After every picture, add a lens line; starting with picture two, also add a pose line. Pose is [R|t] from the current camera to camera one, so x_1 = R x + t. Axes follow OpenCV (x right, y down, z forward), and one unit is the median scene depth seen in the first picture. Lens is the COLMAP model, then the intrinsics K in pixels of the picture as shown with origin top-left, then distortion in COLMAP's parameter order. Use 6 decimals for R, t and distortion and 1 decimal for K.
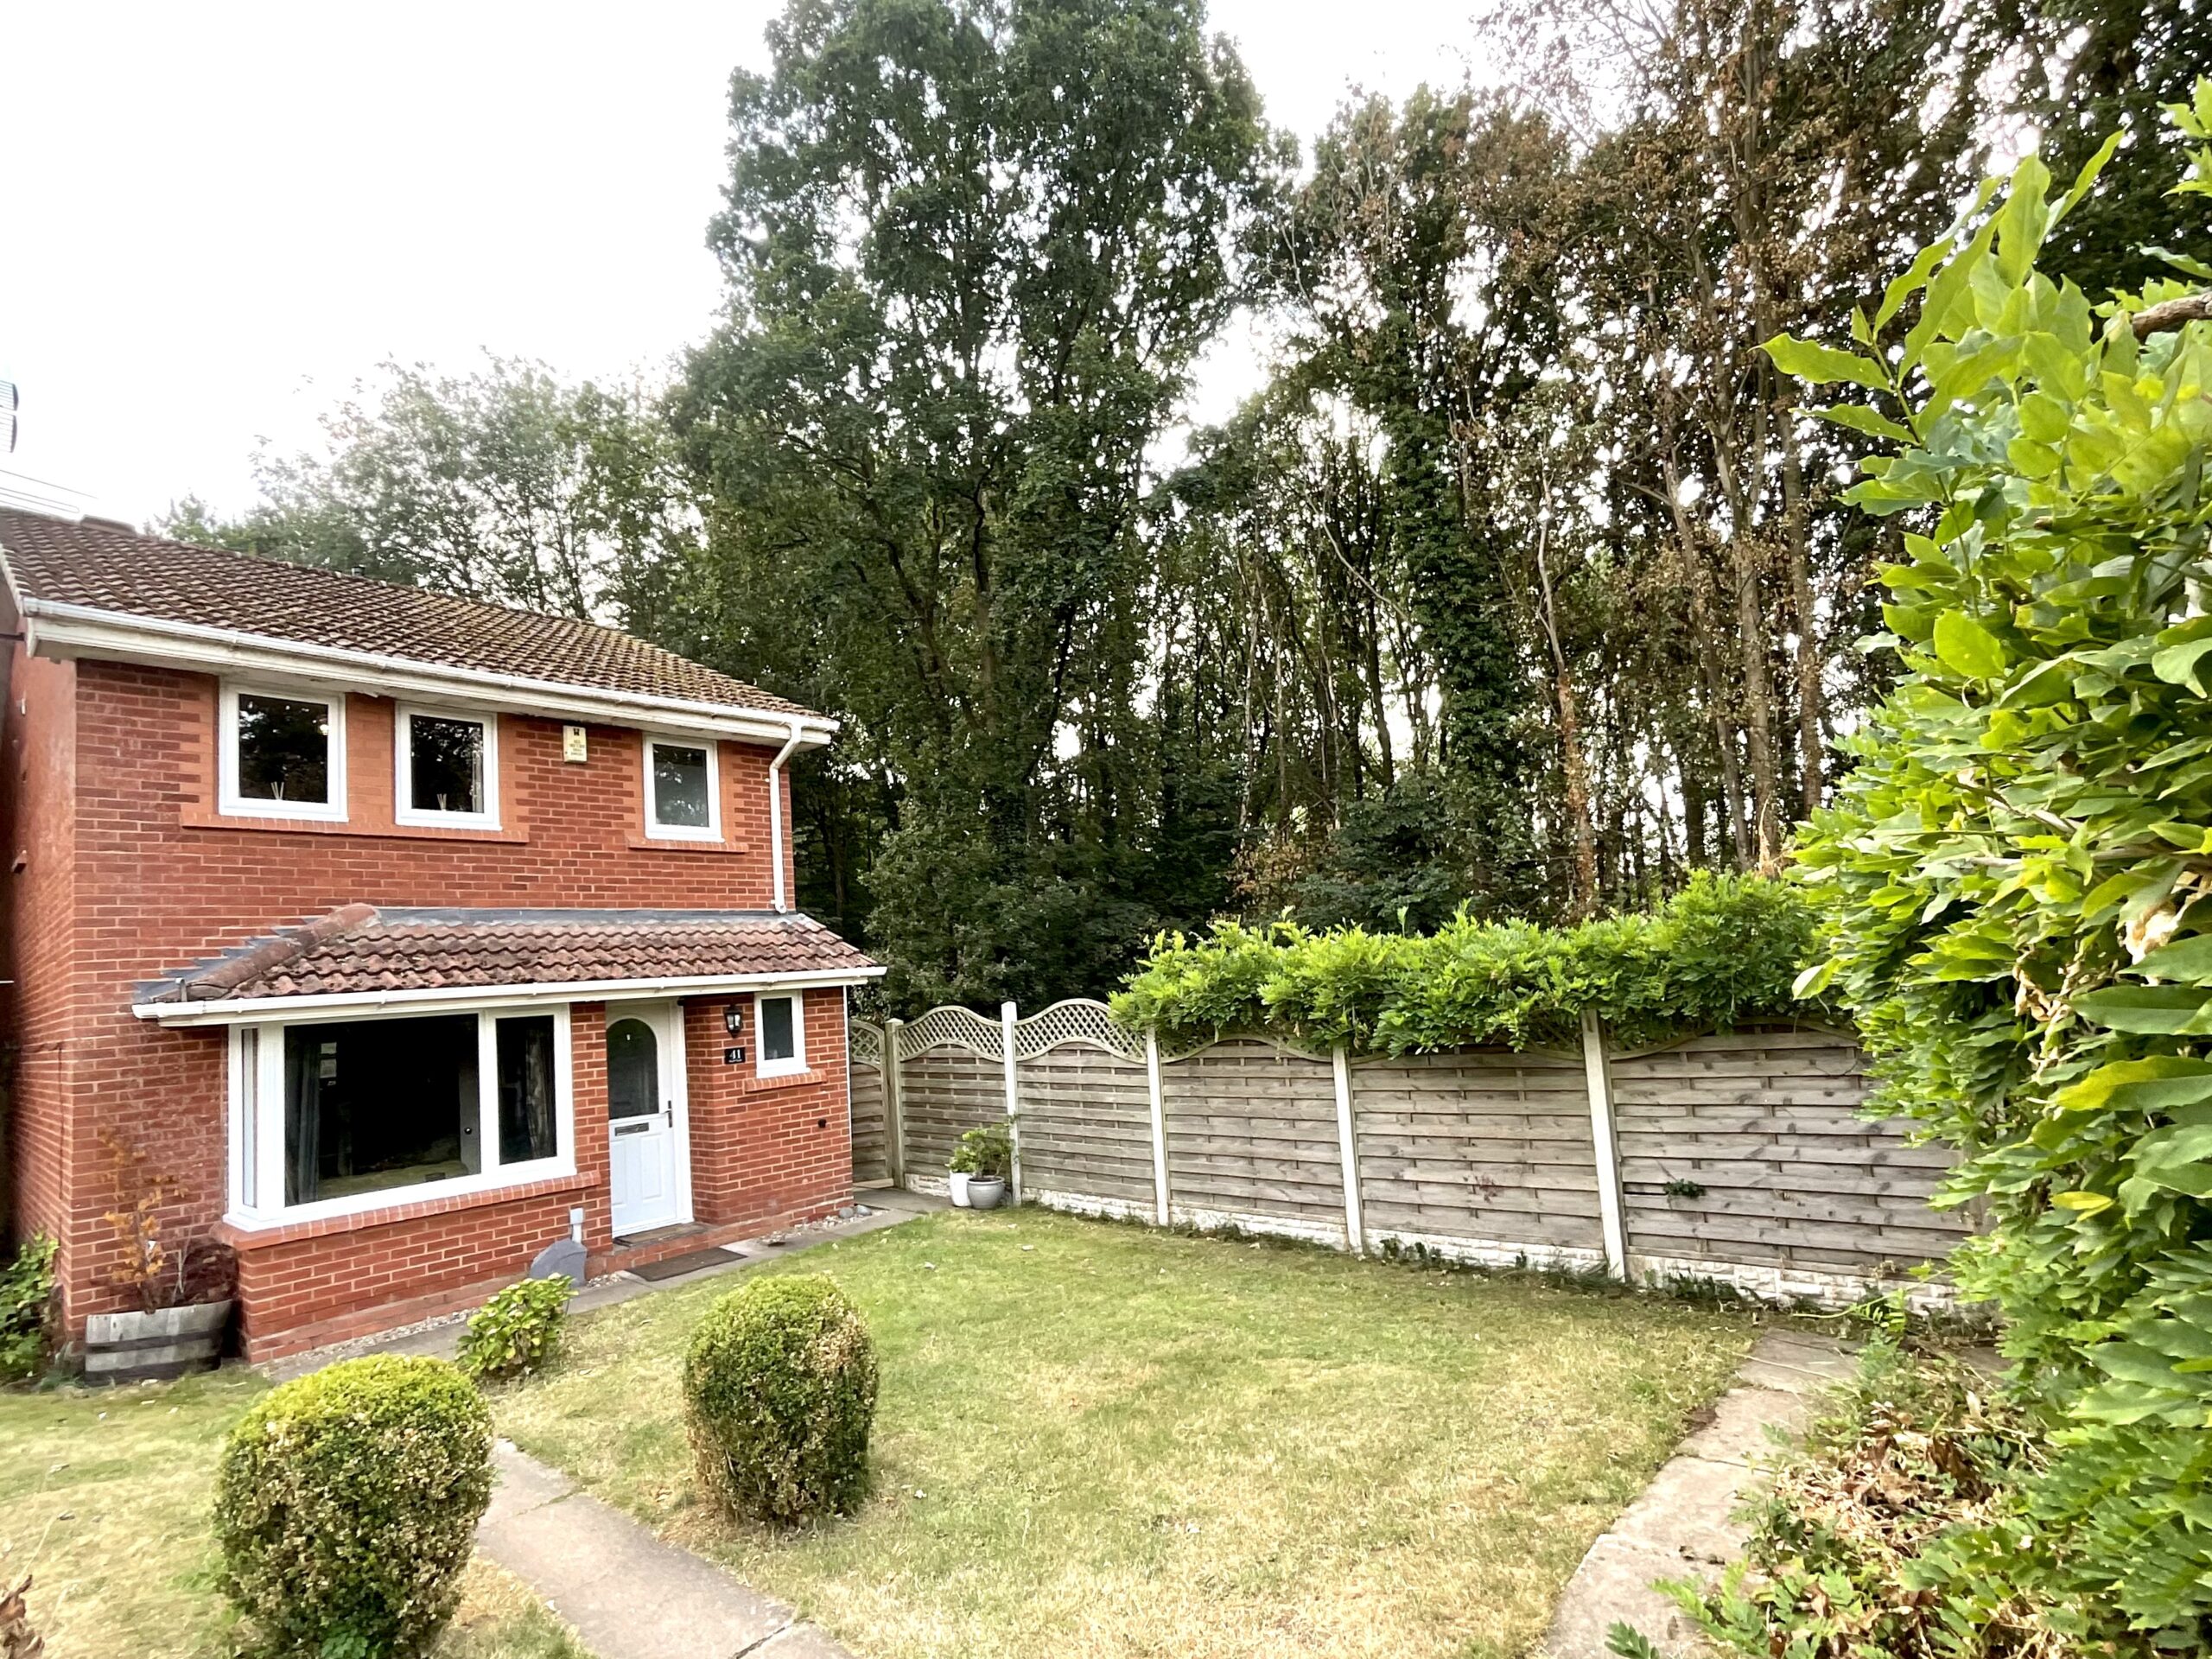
lens RADIAL K [[887.9, 0, 1255.9], [0, 887.9, 919.8], [0, 0, 1]] dist [-0.000503, 0.000065]
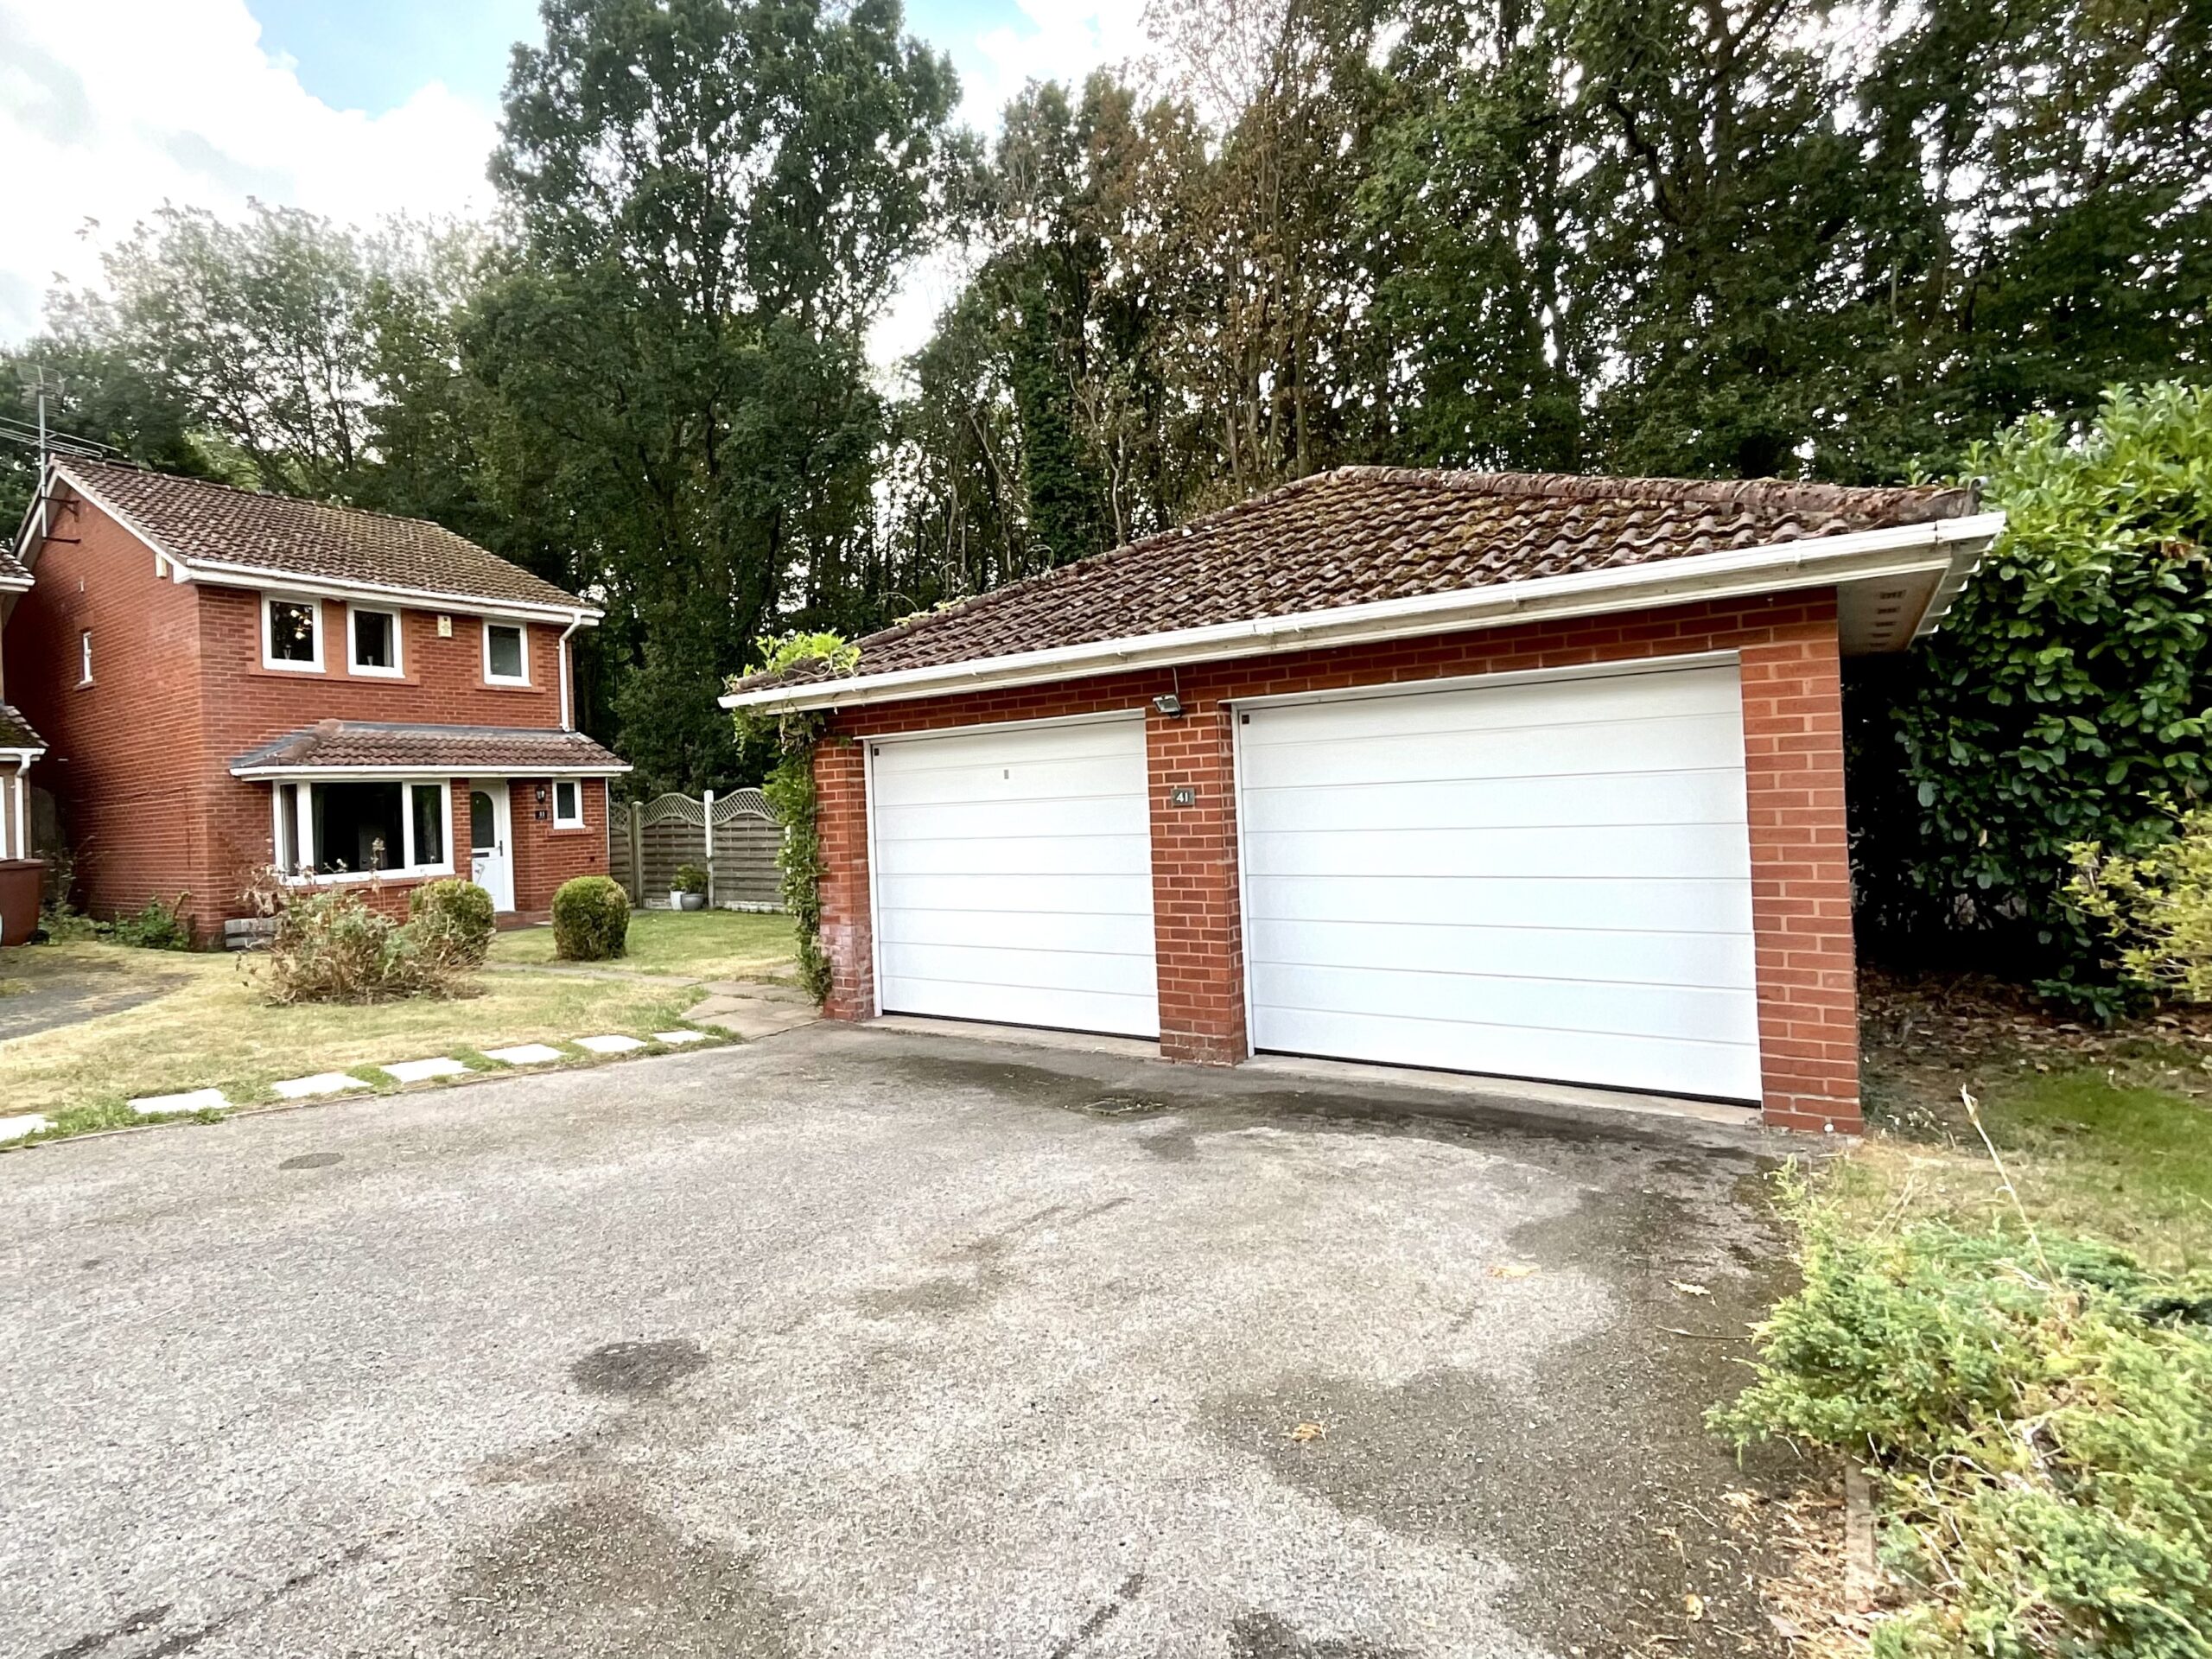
lens RADIAL K [[901.2, 0, 1067.7], [0, 901.2, 794.2], [0, 0, 1]] dist [-0.000372, 0.000009]
pose [[0.997711, 0.030965, 0.060124, 0.307133], [-0.033595, 0.998500, 0.043227, 0.005207], [-0.058695, -0.045148, 0.997254, -0.761175]]
